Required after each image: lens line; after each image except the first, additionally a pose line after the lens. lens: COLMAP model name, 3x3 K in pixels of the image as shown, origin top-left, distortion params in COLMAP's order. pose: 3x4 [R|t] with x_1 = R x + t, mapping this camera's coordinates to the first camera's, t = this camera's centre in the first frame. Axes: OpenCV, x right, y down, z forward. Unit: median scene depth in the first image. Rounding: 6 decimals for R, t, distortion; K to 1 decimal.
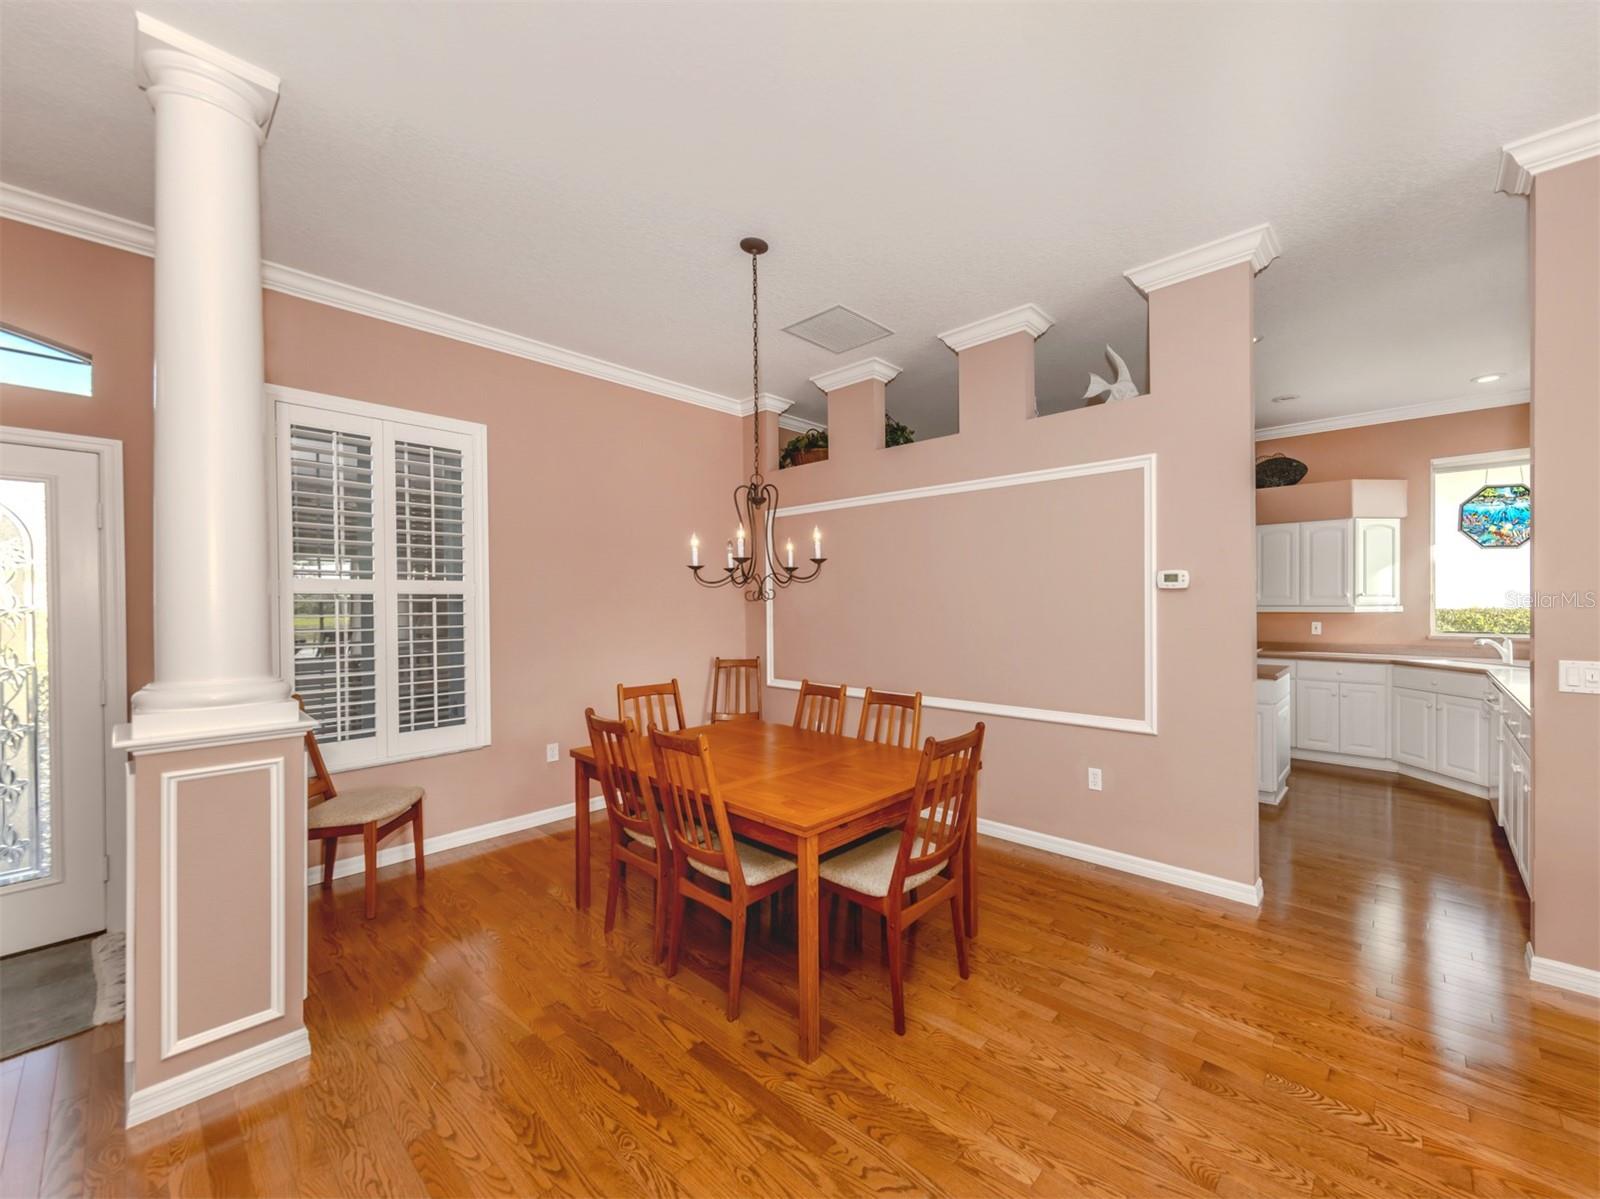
lens RADIAL K [[551.6, 0, 801.2], [0, 551.6, 609.4], [0, 0, 1]] dist [0.002161, 0.000019]
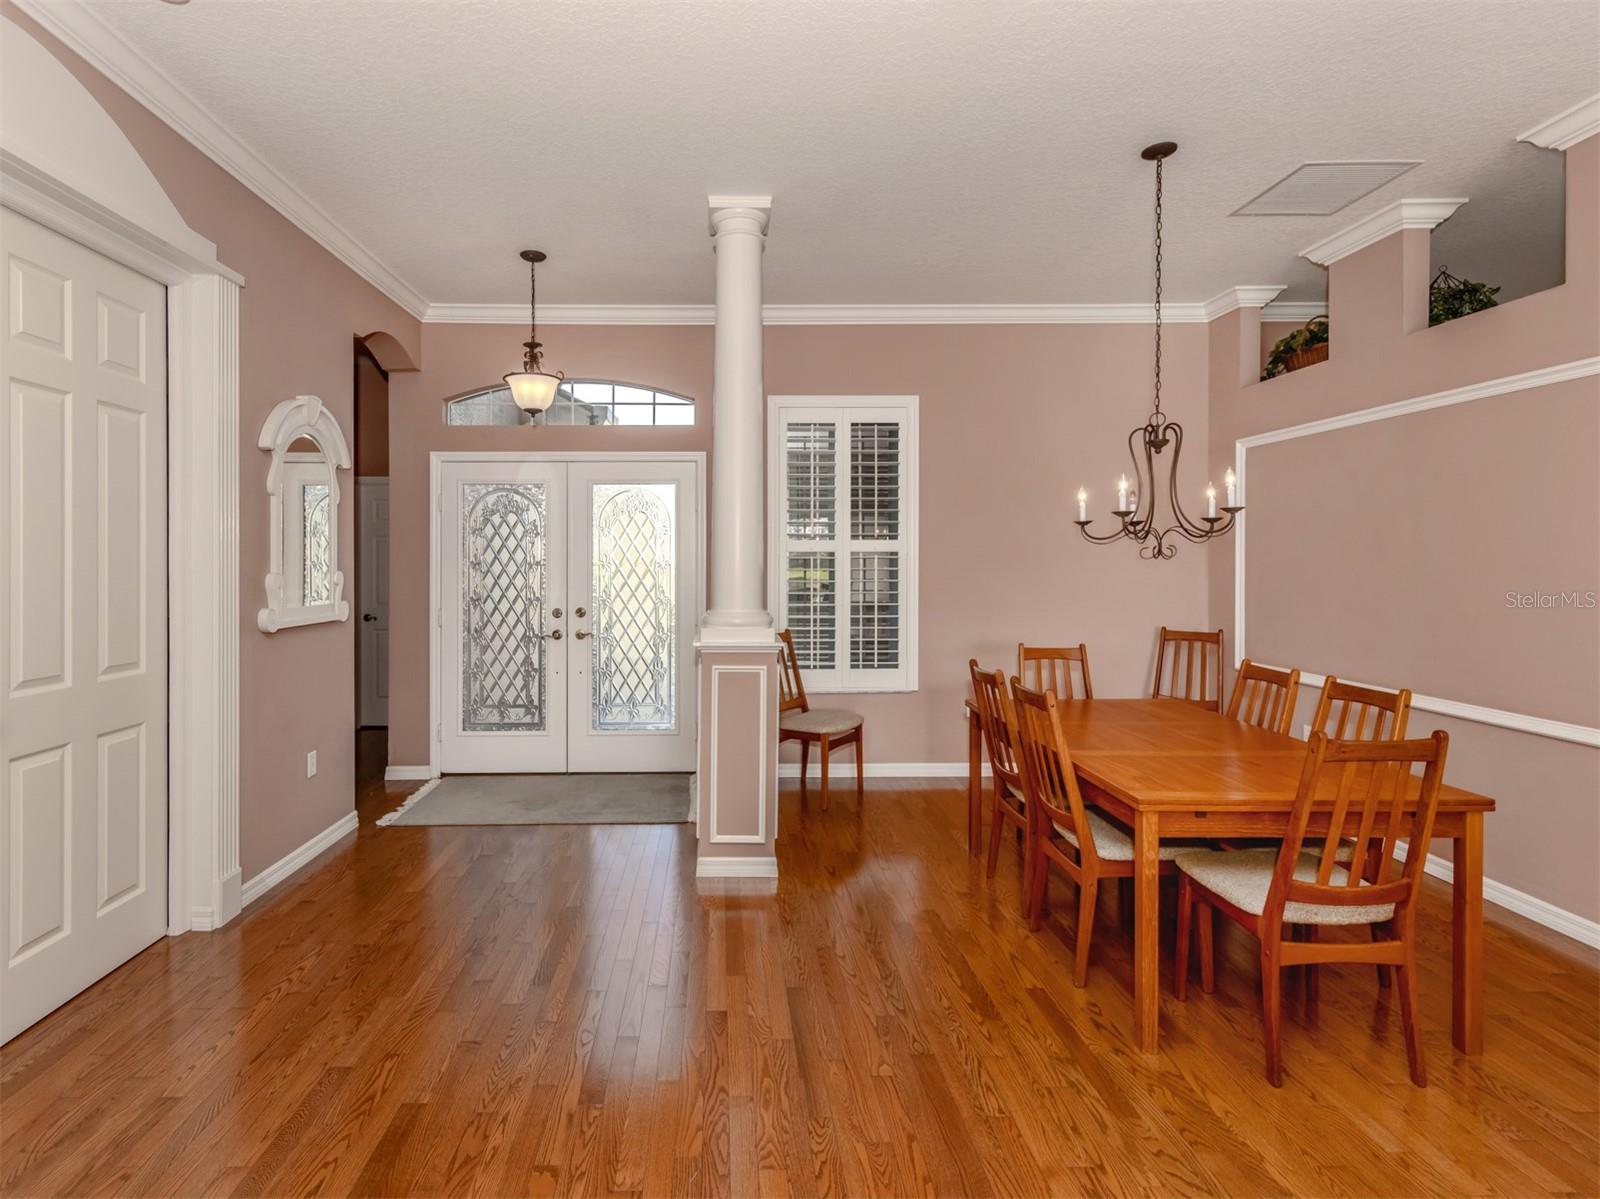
lens RADIAL K [[674.8, 0, 799.6], [0, 674.8, 564.2], [0, 0, 1]] dist [-0.000749, -0.000223]
pose [[0.719779, 0.008489, -0.694152, 0.251379], [-0.010522, 0.999944, 0.001319, -0.002224], [0.694124, 0.006354, 0.719828, -0.154331]]
